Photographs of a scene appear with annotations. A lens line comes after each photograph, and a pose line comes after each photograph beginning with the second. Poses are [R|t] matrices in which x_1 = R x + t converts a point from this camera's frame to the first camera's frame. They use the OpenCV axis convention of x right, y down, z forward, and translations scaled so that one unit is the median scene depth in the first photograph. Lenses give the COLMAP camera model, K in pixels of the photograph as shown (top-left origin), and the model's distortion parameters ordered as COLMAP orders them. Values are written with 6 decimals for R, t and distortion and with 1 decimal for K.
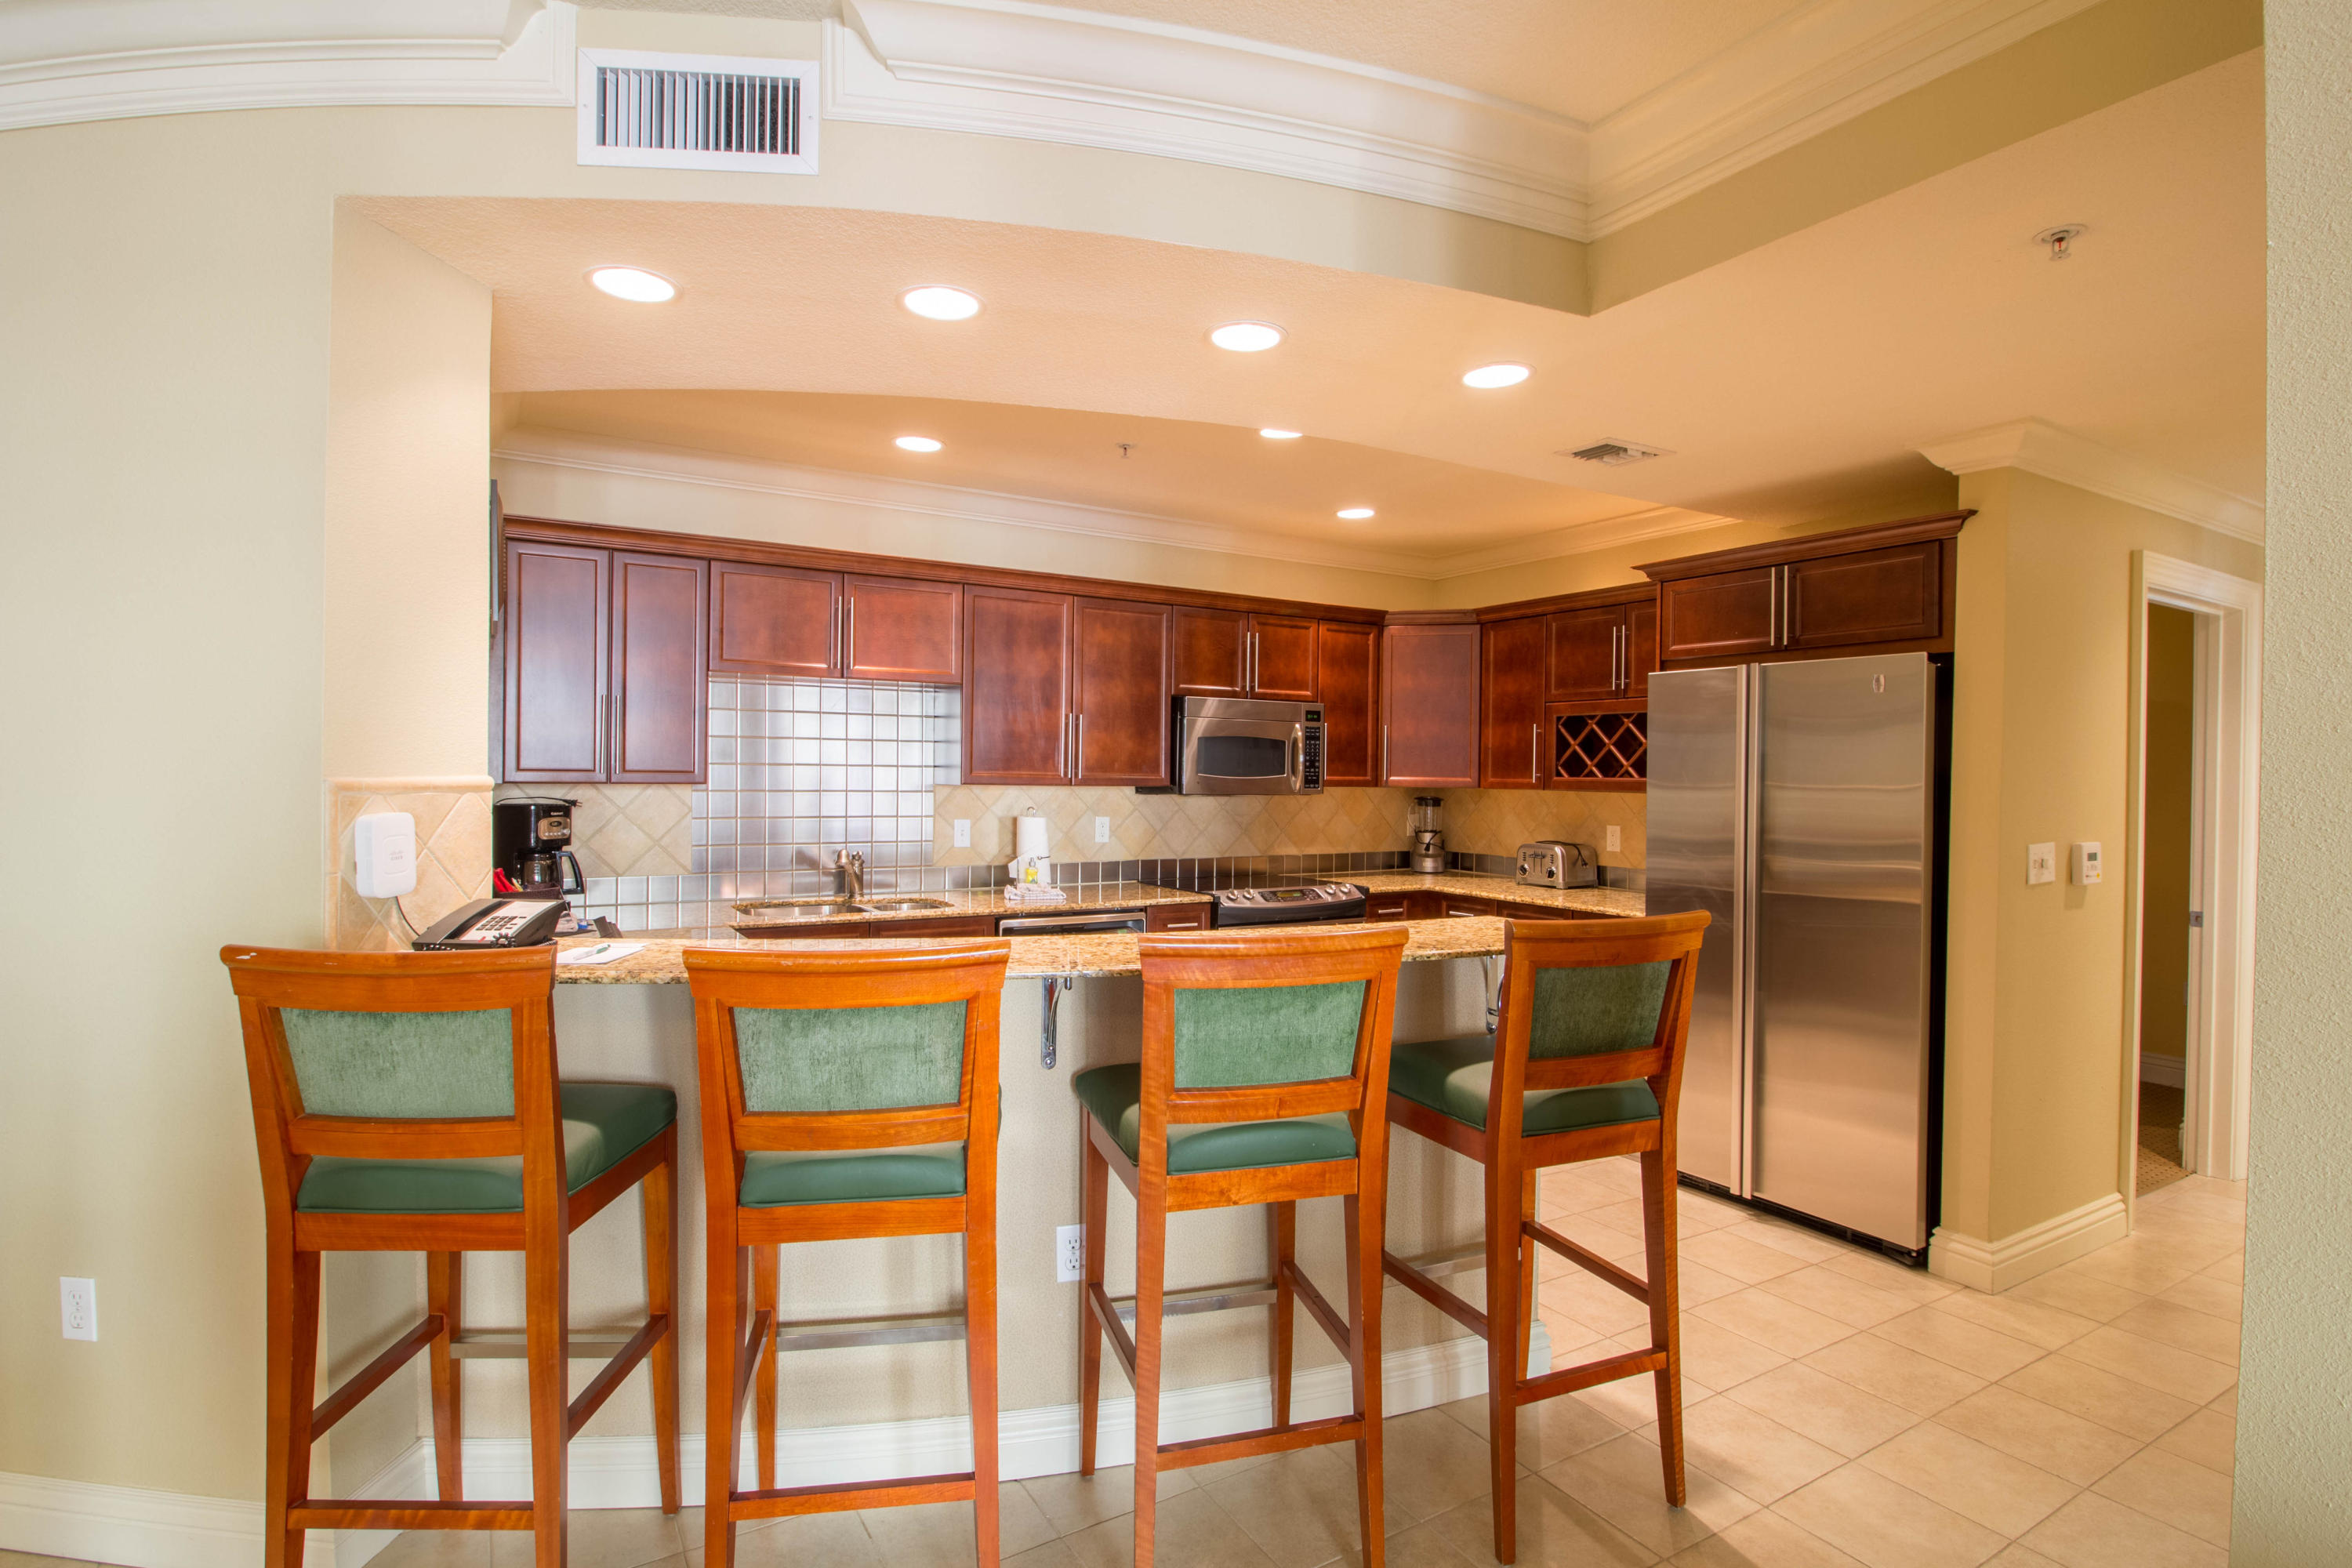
lens RADIAL K [[1181.6, 0, 1176.0], [0, 1181.6, 784.0], [0, 0, 1]] dist [0.002321, 0.000464]
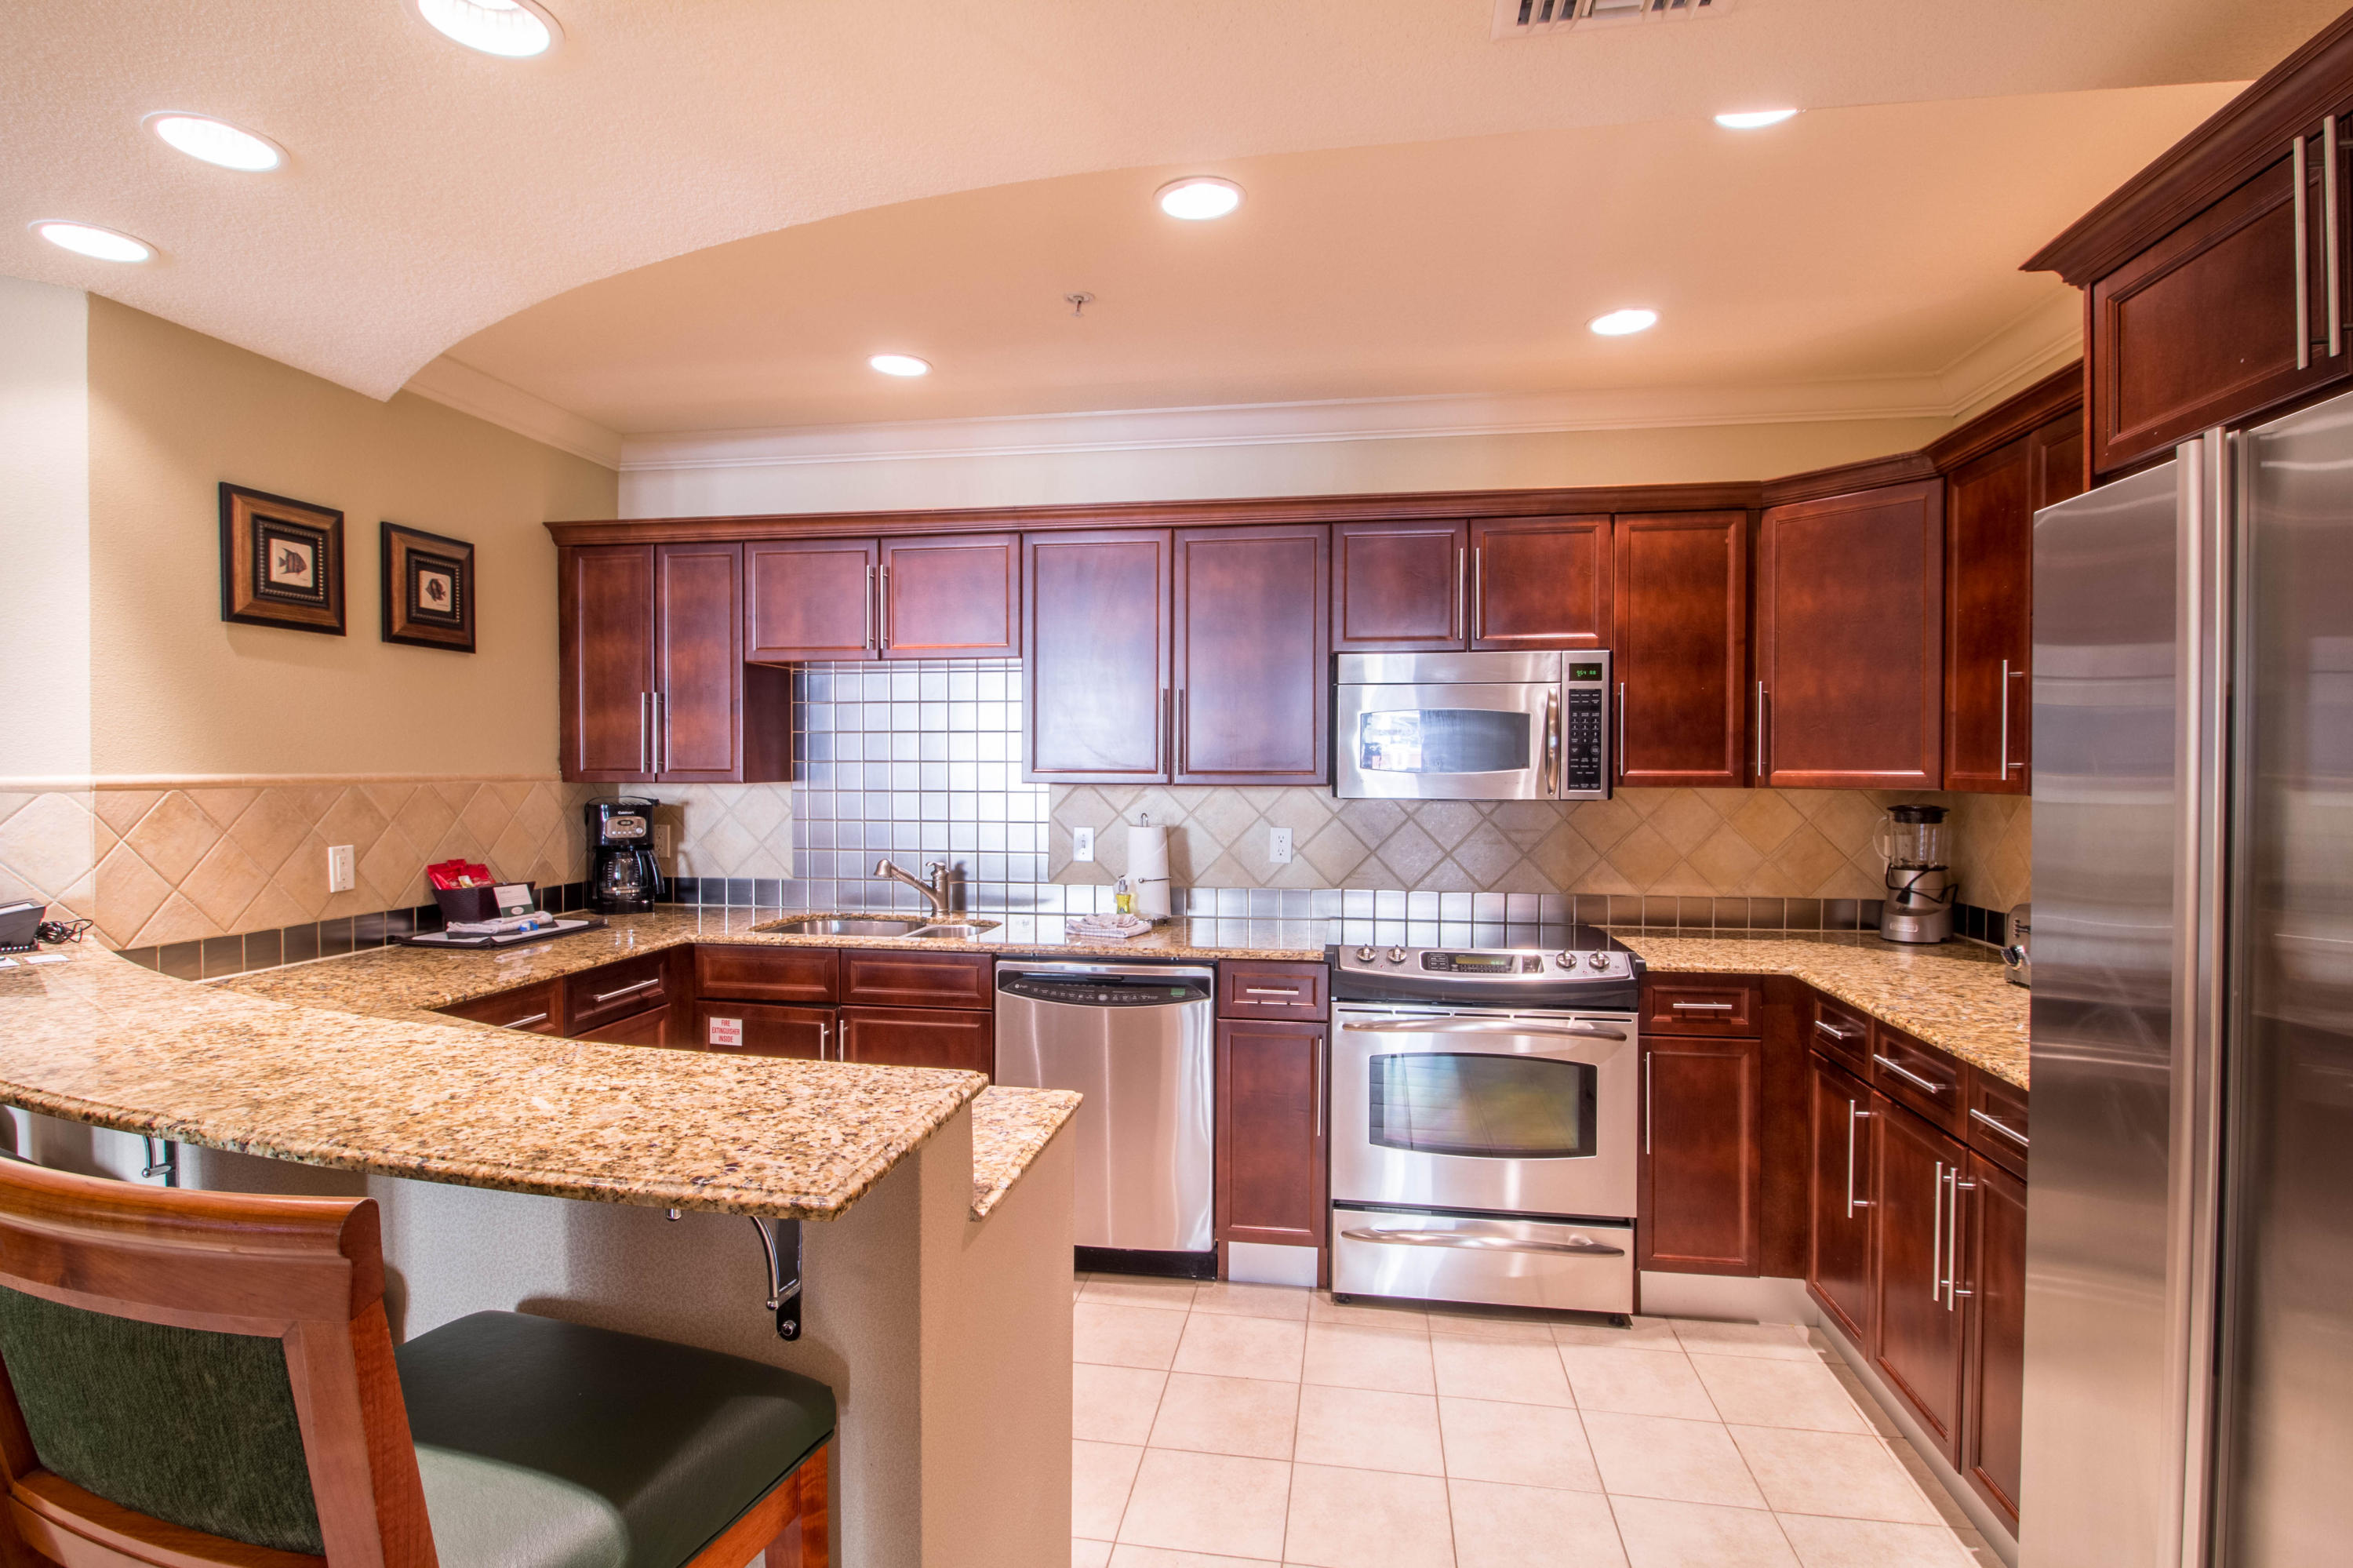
lens RADIAL K [[1182.1, 0, 1176.5], [0, 1182.1, 784.0], [0, 0, 1]] dist [0.002321, 0.000464]
pose [[0.754235, 0.000761, -0.656605, 0.348692], [0.000931, 0.999997, 0.002228, -0.001052], [0.656604, -0.002292, 0.754232, 0.386764]]
